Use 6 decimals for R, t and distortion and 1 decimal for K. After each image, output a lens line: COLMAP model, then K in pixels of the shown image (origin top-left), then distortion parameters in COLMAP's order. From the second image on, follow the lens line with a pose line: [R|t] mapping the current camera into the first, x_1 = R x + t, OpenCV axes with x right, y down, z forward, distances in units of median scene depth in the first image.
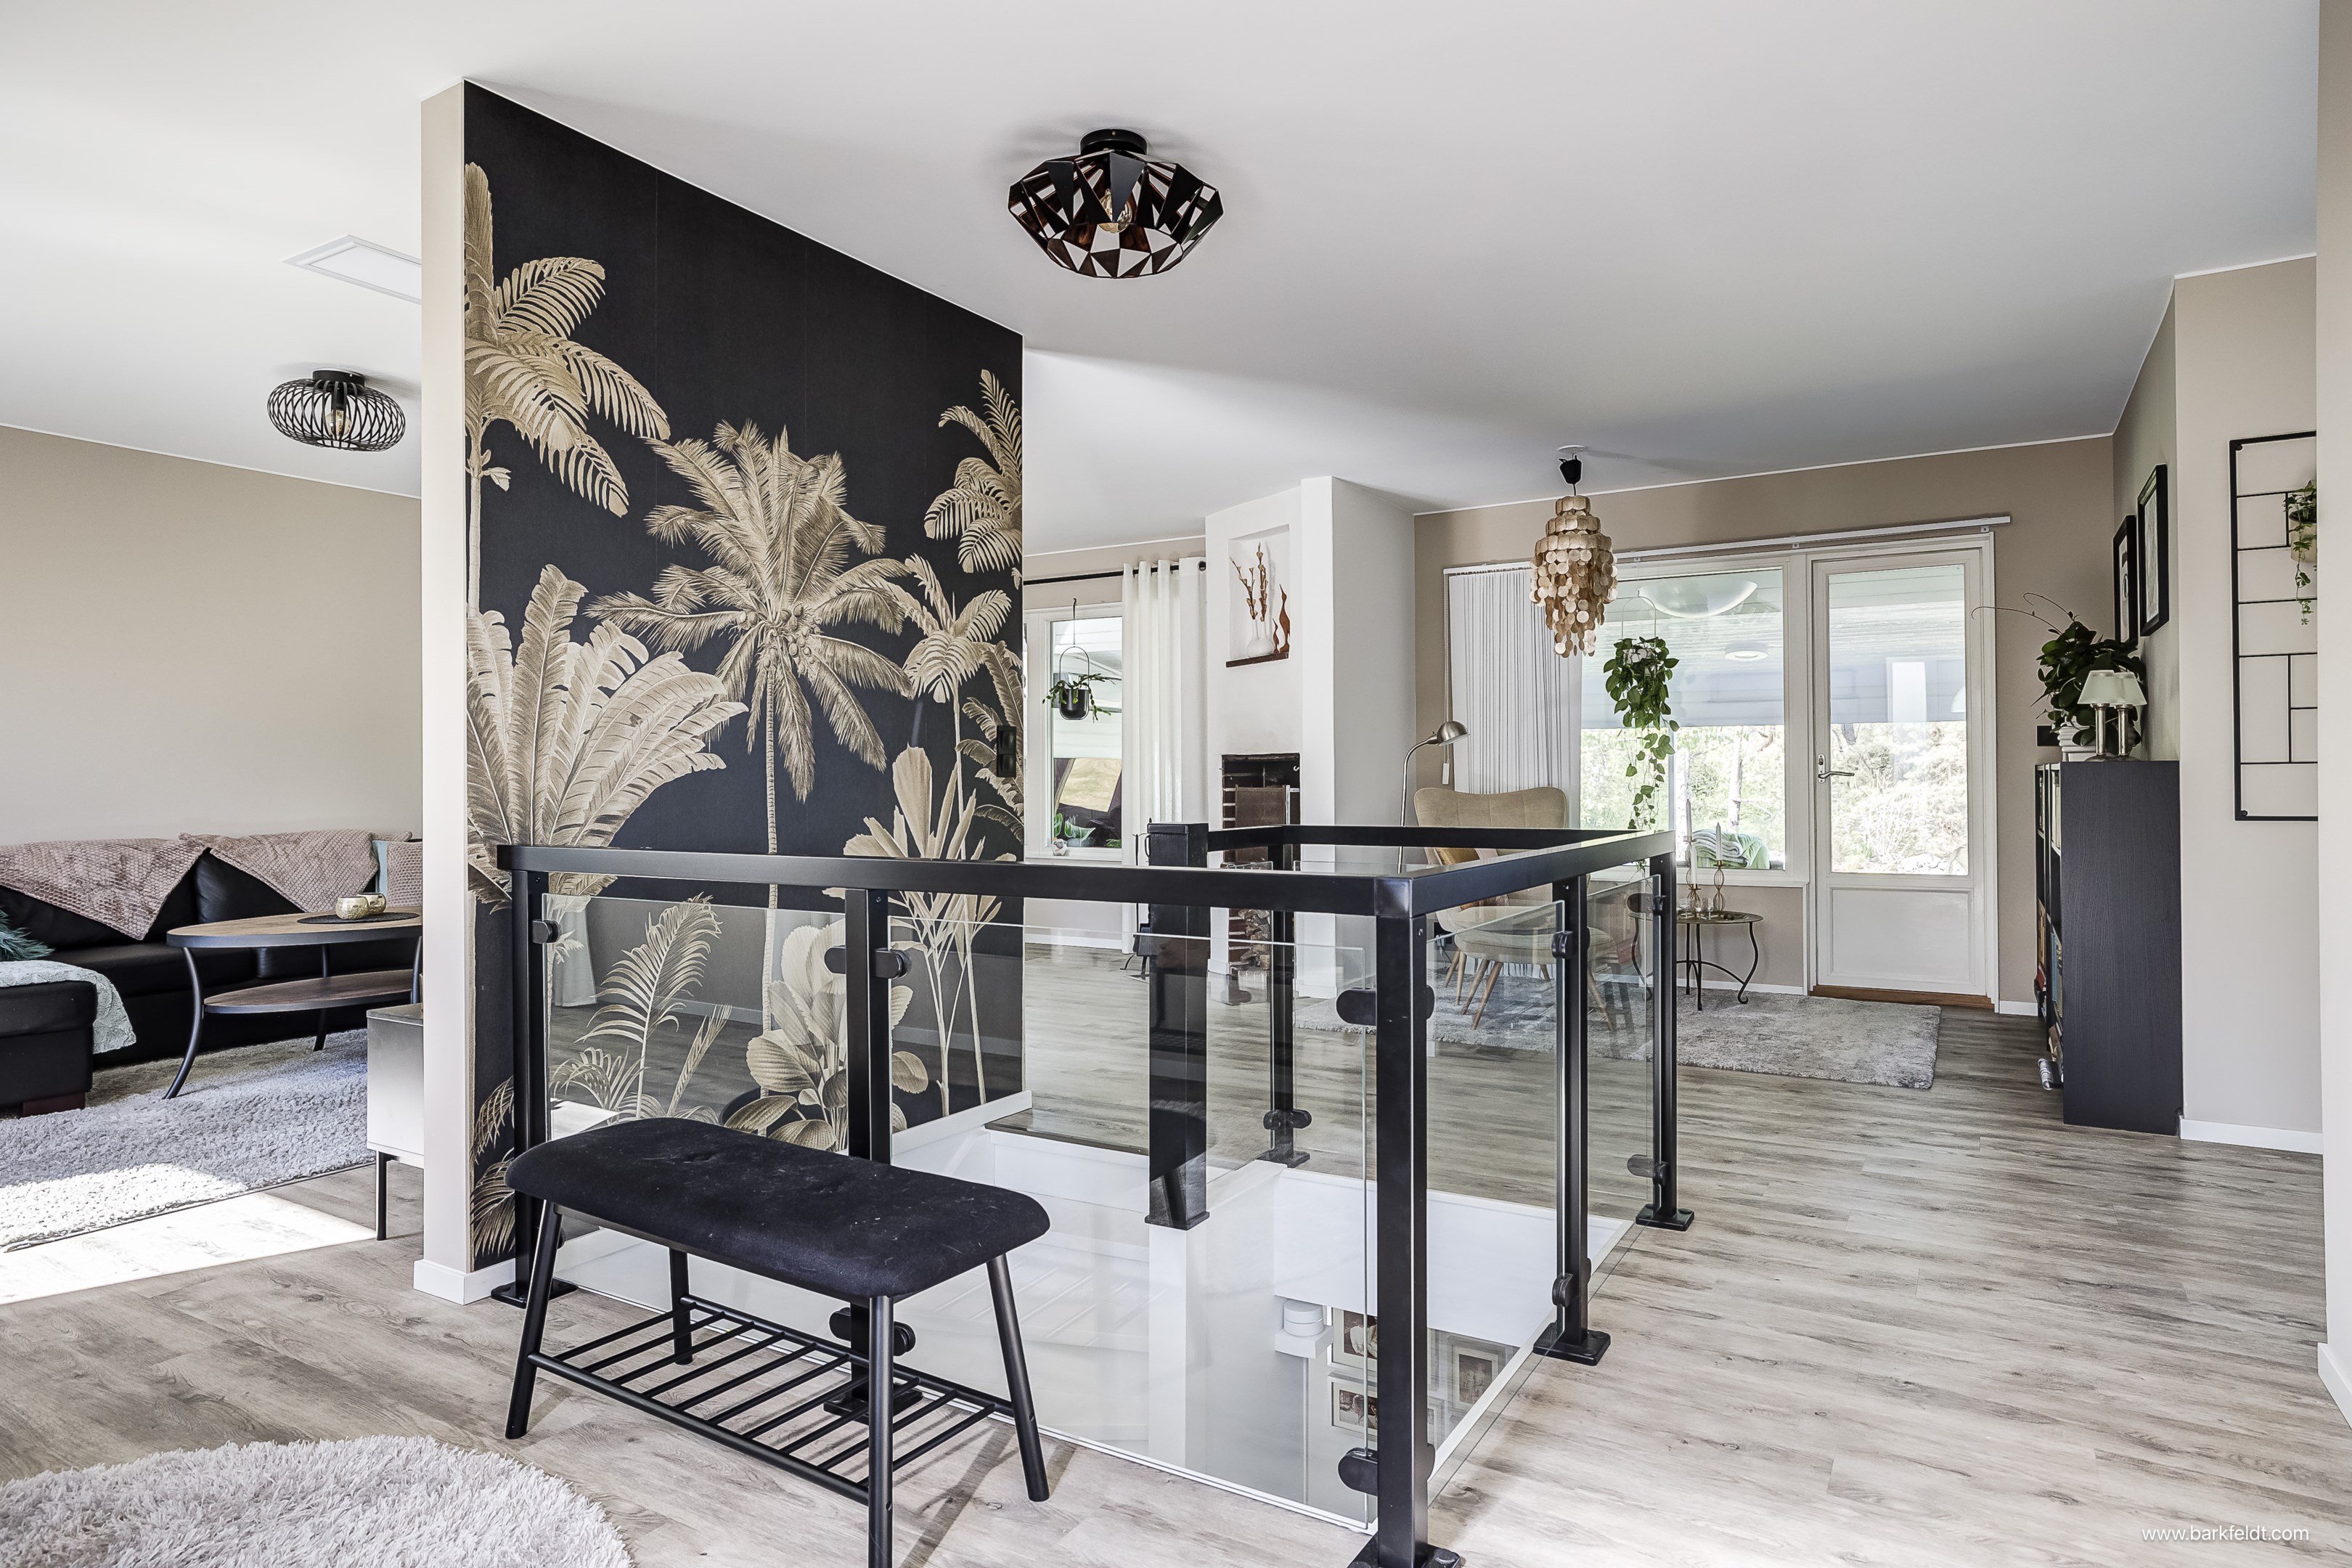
lens RADIAL K [[1363.5, 0, 1169.2], [0, 1363.5, 774.5], [0, 0, 1]] dist [-0.002001, 0.000225]
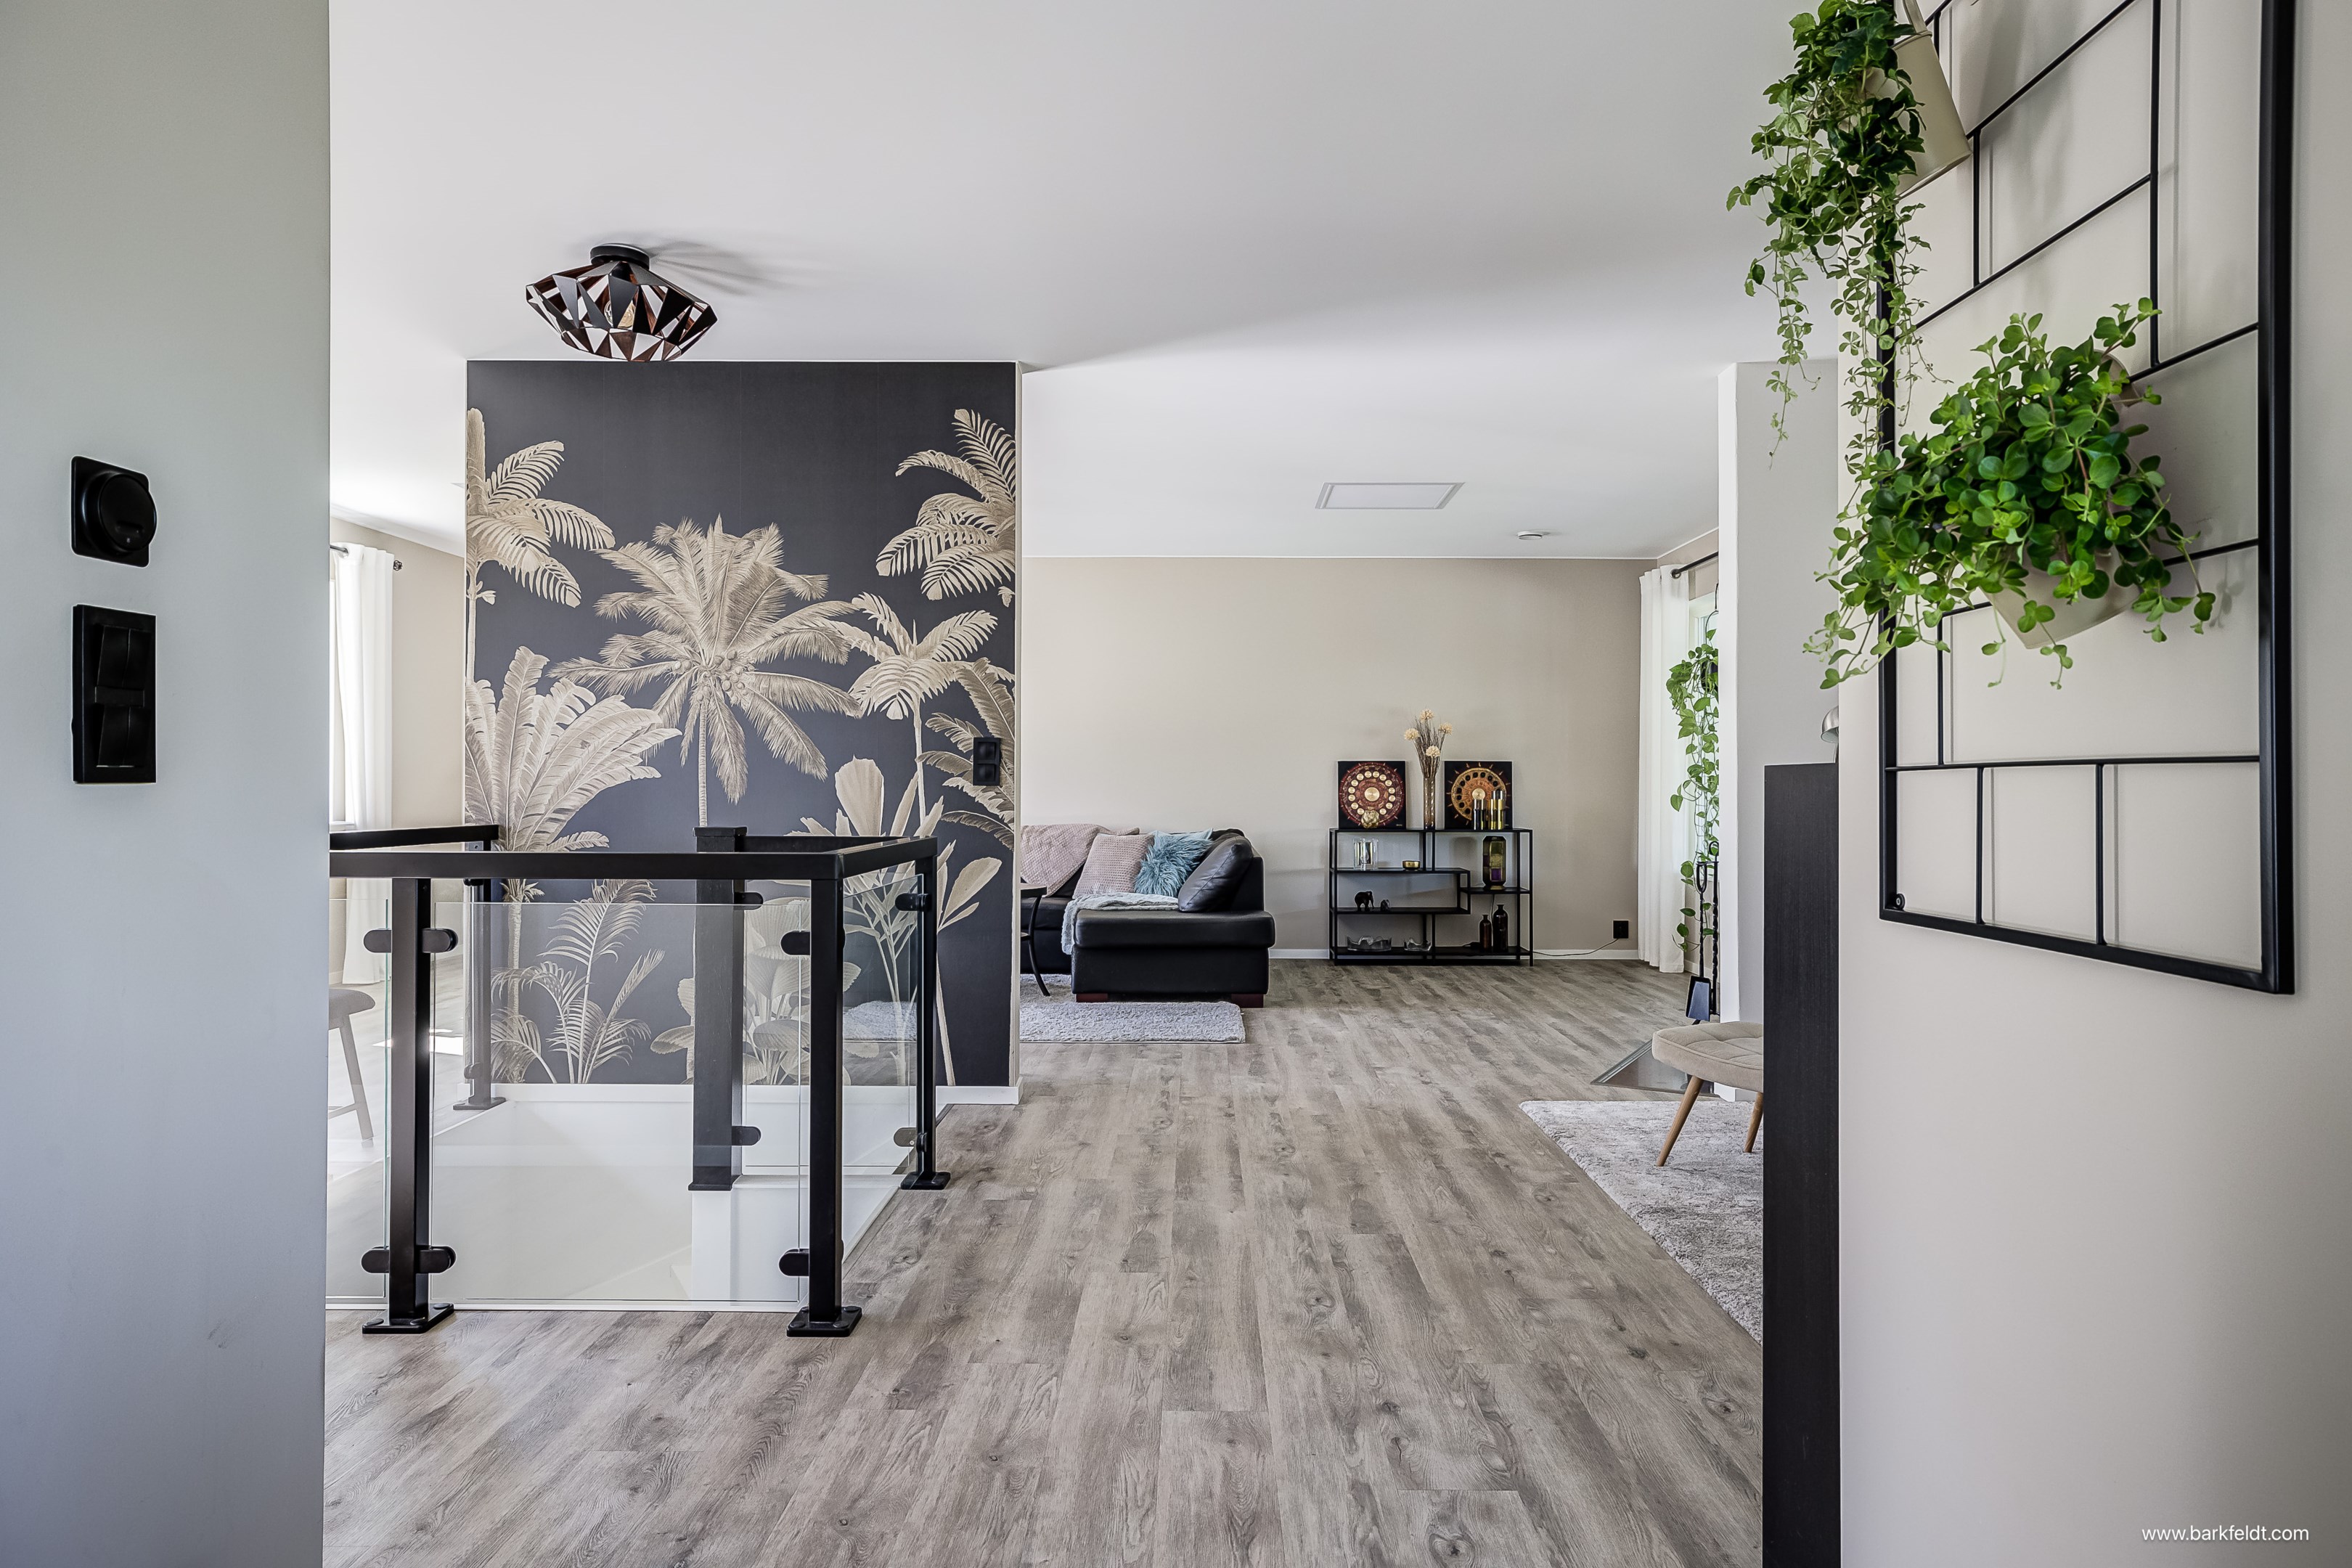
lens RADIAL K [[1430.4, 0, 1162.5], [0, 1430.4, 787.3], [0, 0, 1]] dist [-0.003414, 0.000962]
pose [[0.501988, 0.006964, -0.864846, 1.106552], [-0.004592, 0.999975, 0.005387, -0.004184], [0.864862, 0.001267, 0.502008, 0.677123]]
